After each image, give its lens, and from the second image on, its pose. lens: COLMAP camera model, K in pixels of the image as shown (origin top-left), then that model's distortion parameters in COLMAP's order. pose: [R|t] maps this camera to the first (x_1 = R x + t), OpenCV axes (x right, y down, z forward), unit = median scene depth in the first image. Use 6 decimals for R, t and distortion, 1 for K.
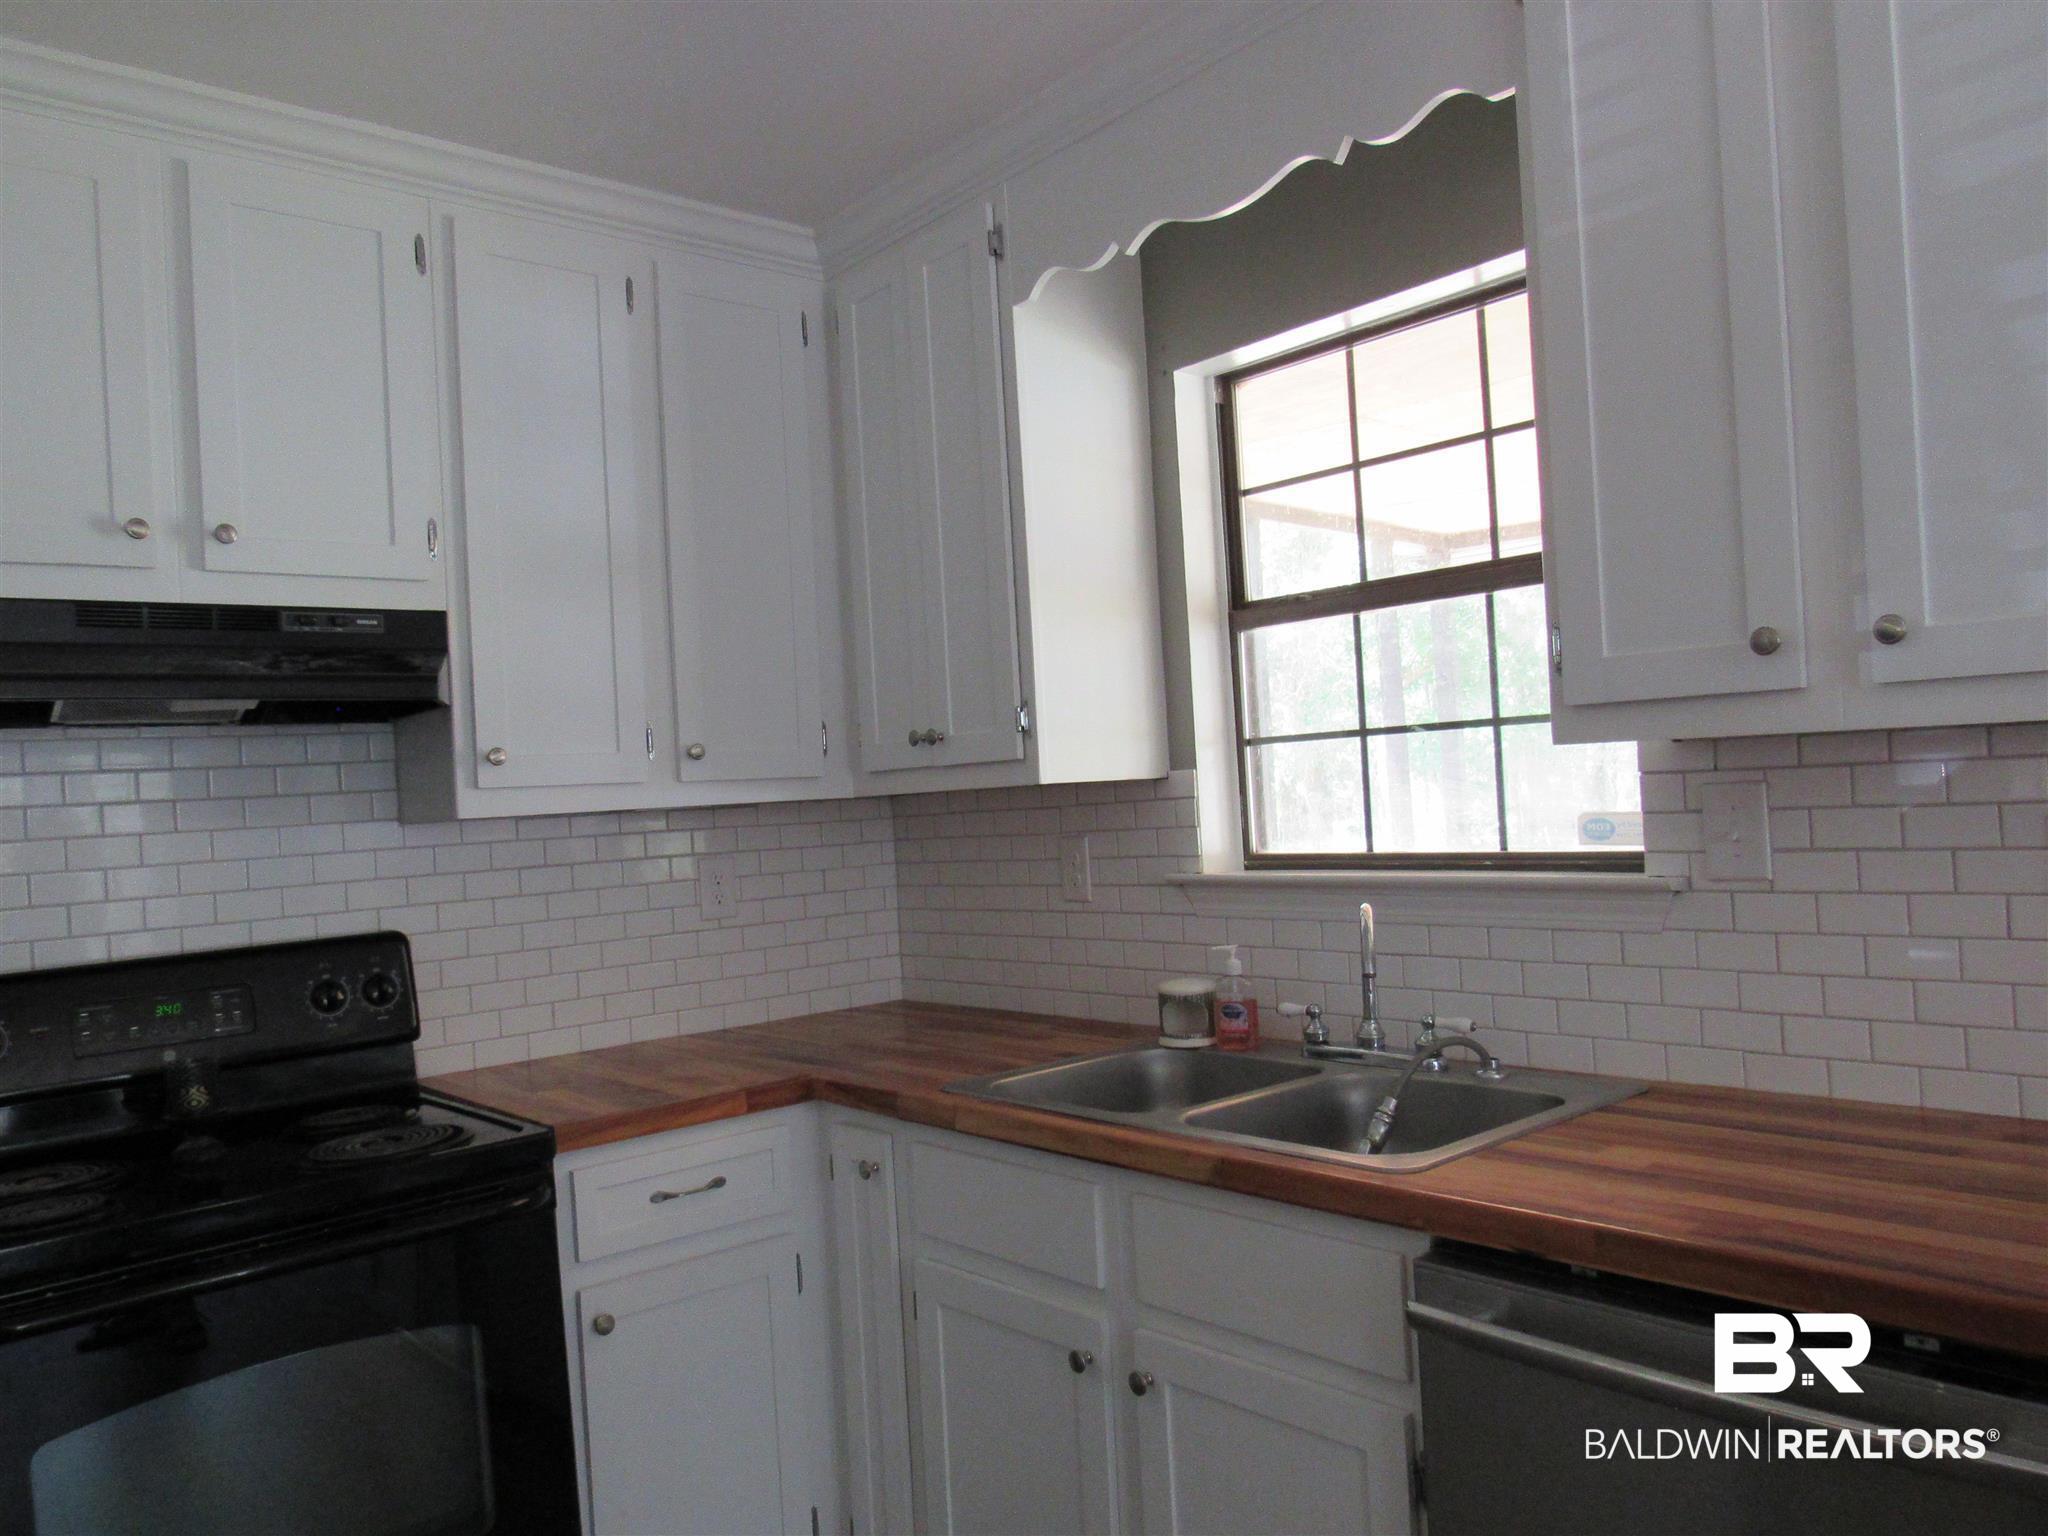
lens RADIAL K [[1467.7, 0, 1019.9], [0, 1467.7, 761.7], [0, 0, 1]] dist [-0.022917, -0.001425]
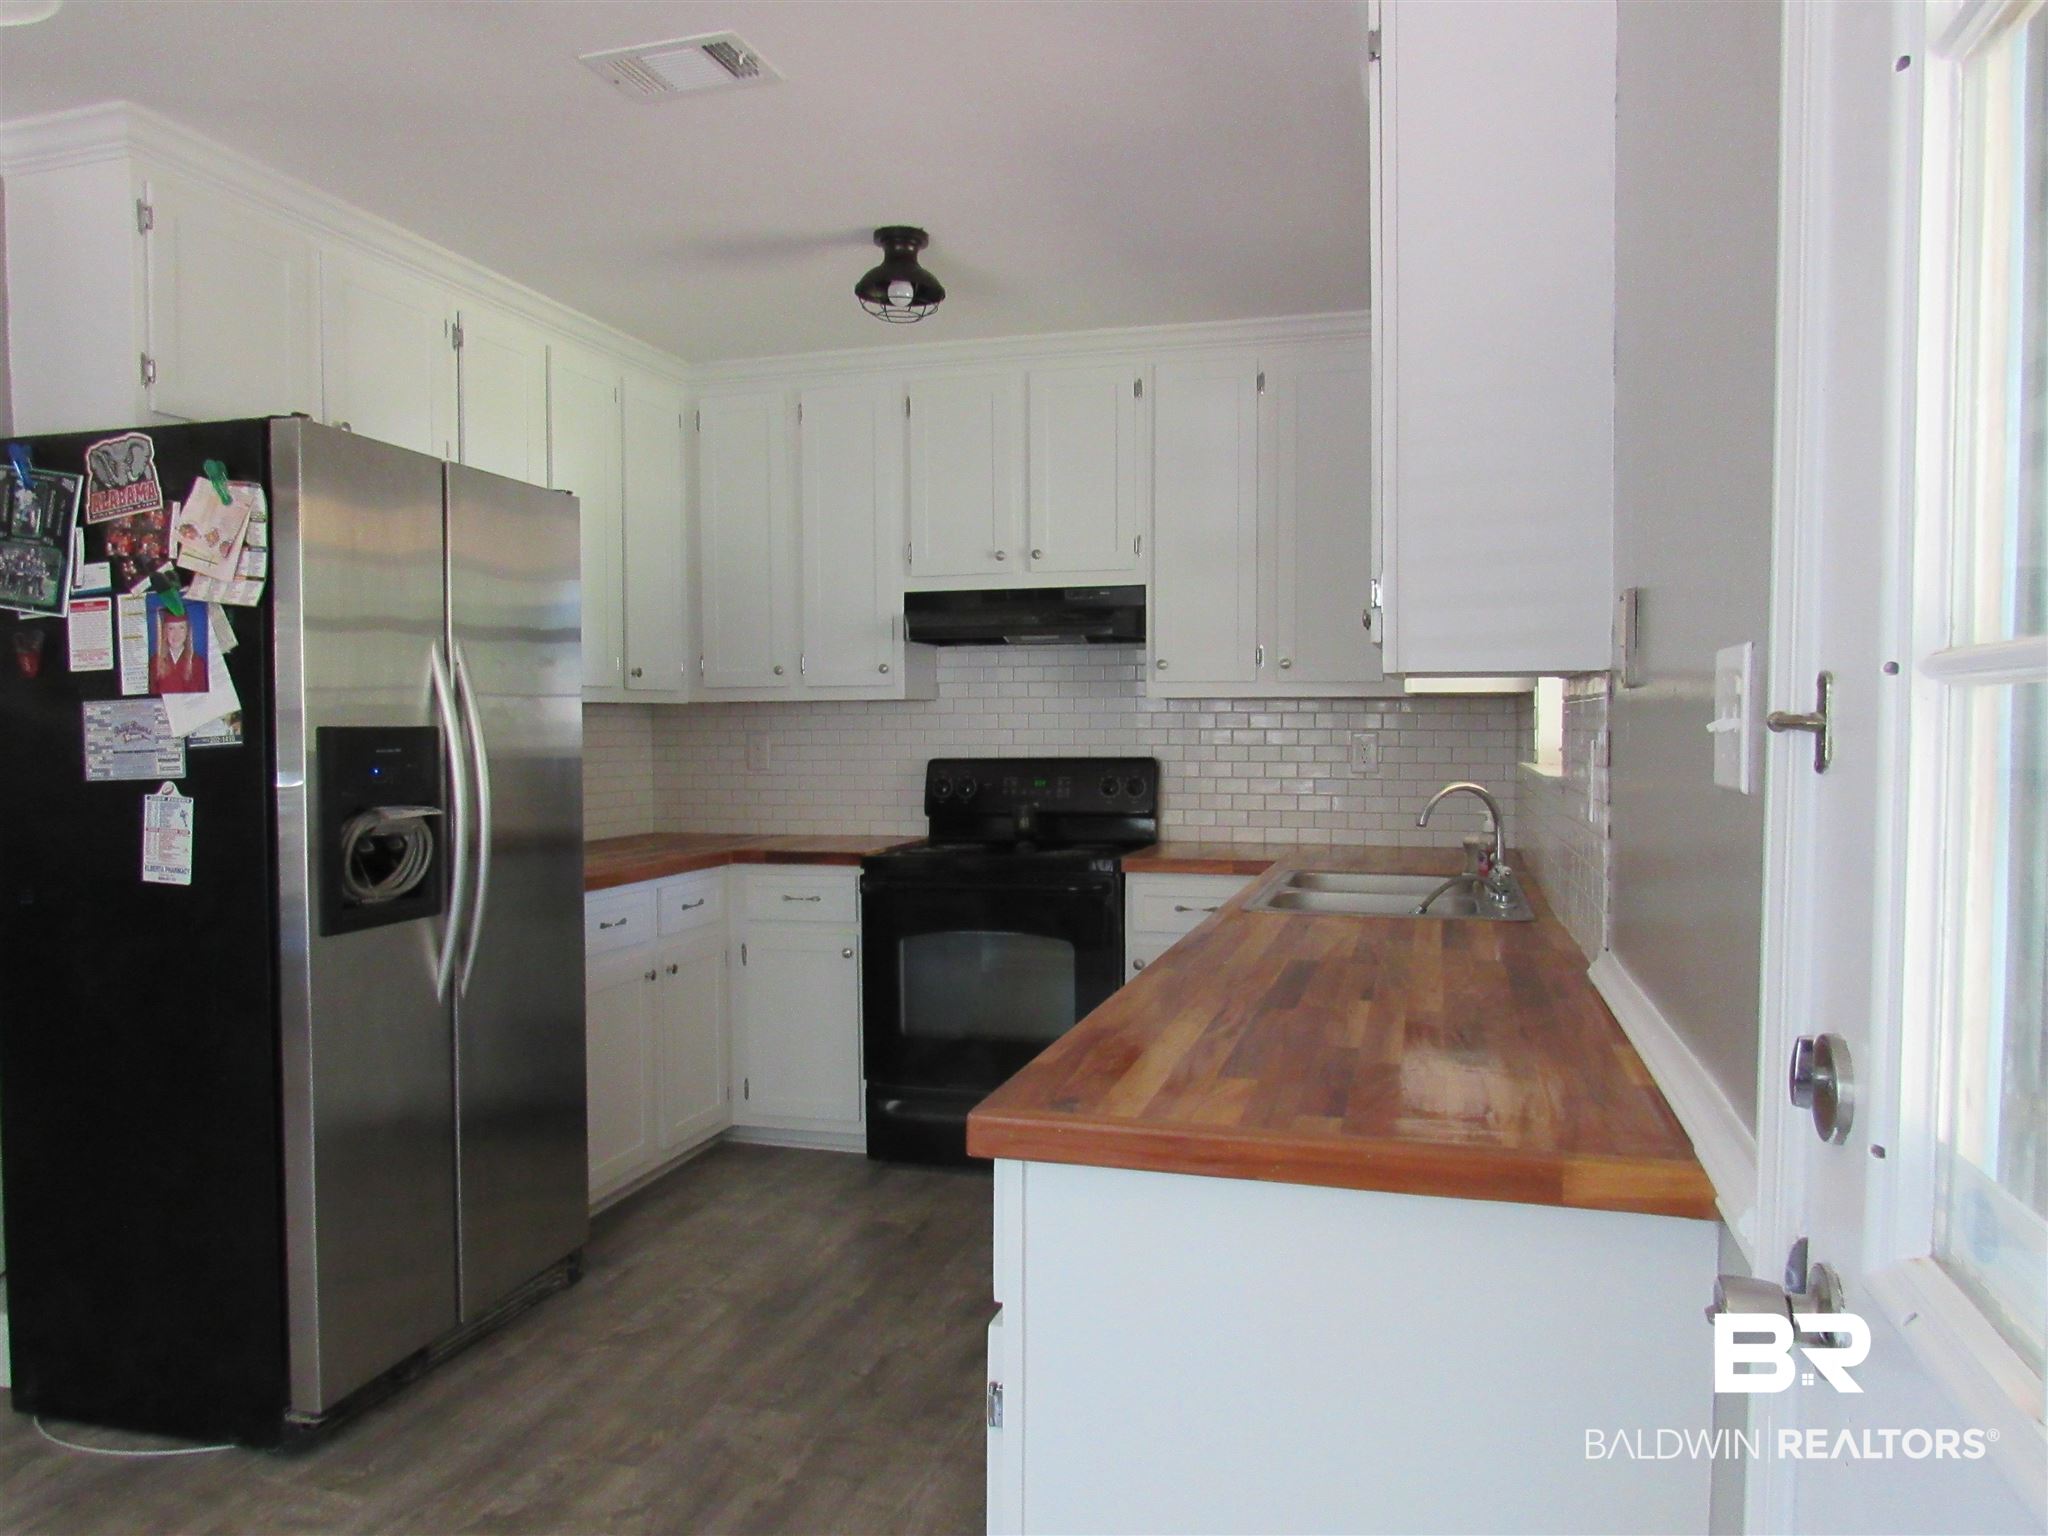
lens RADIAL K [[1467.4, 0, 1022.7], [0, 1467.4, 757.7], [0, 0, 1]] dist [-0.025724, 0.001577]
pose [[0.552838, 0.080082, -0.829432, 1.042111], [-0.011792, 0.996024, 0.088307, -0.045471], [0.833205, -0.039039, 0.551584, -0.154721]]
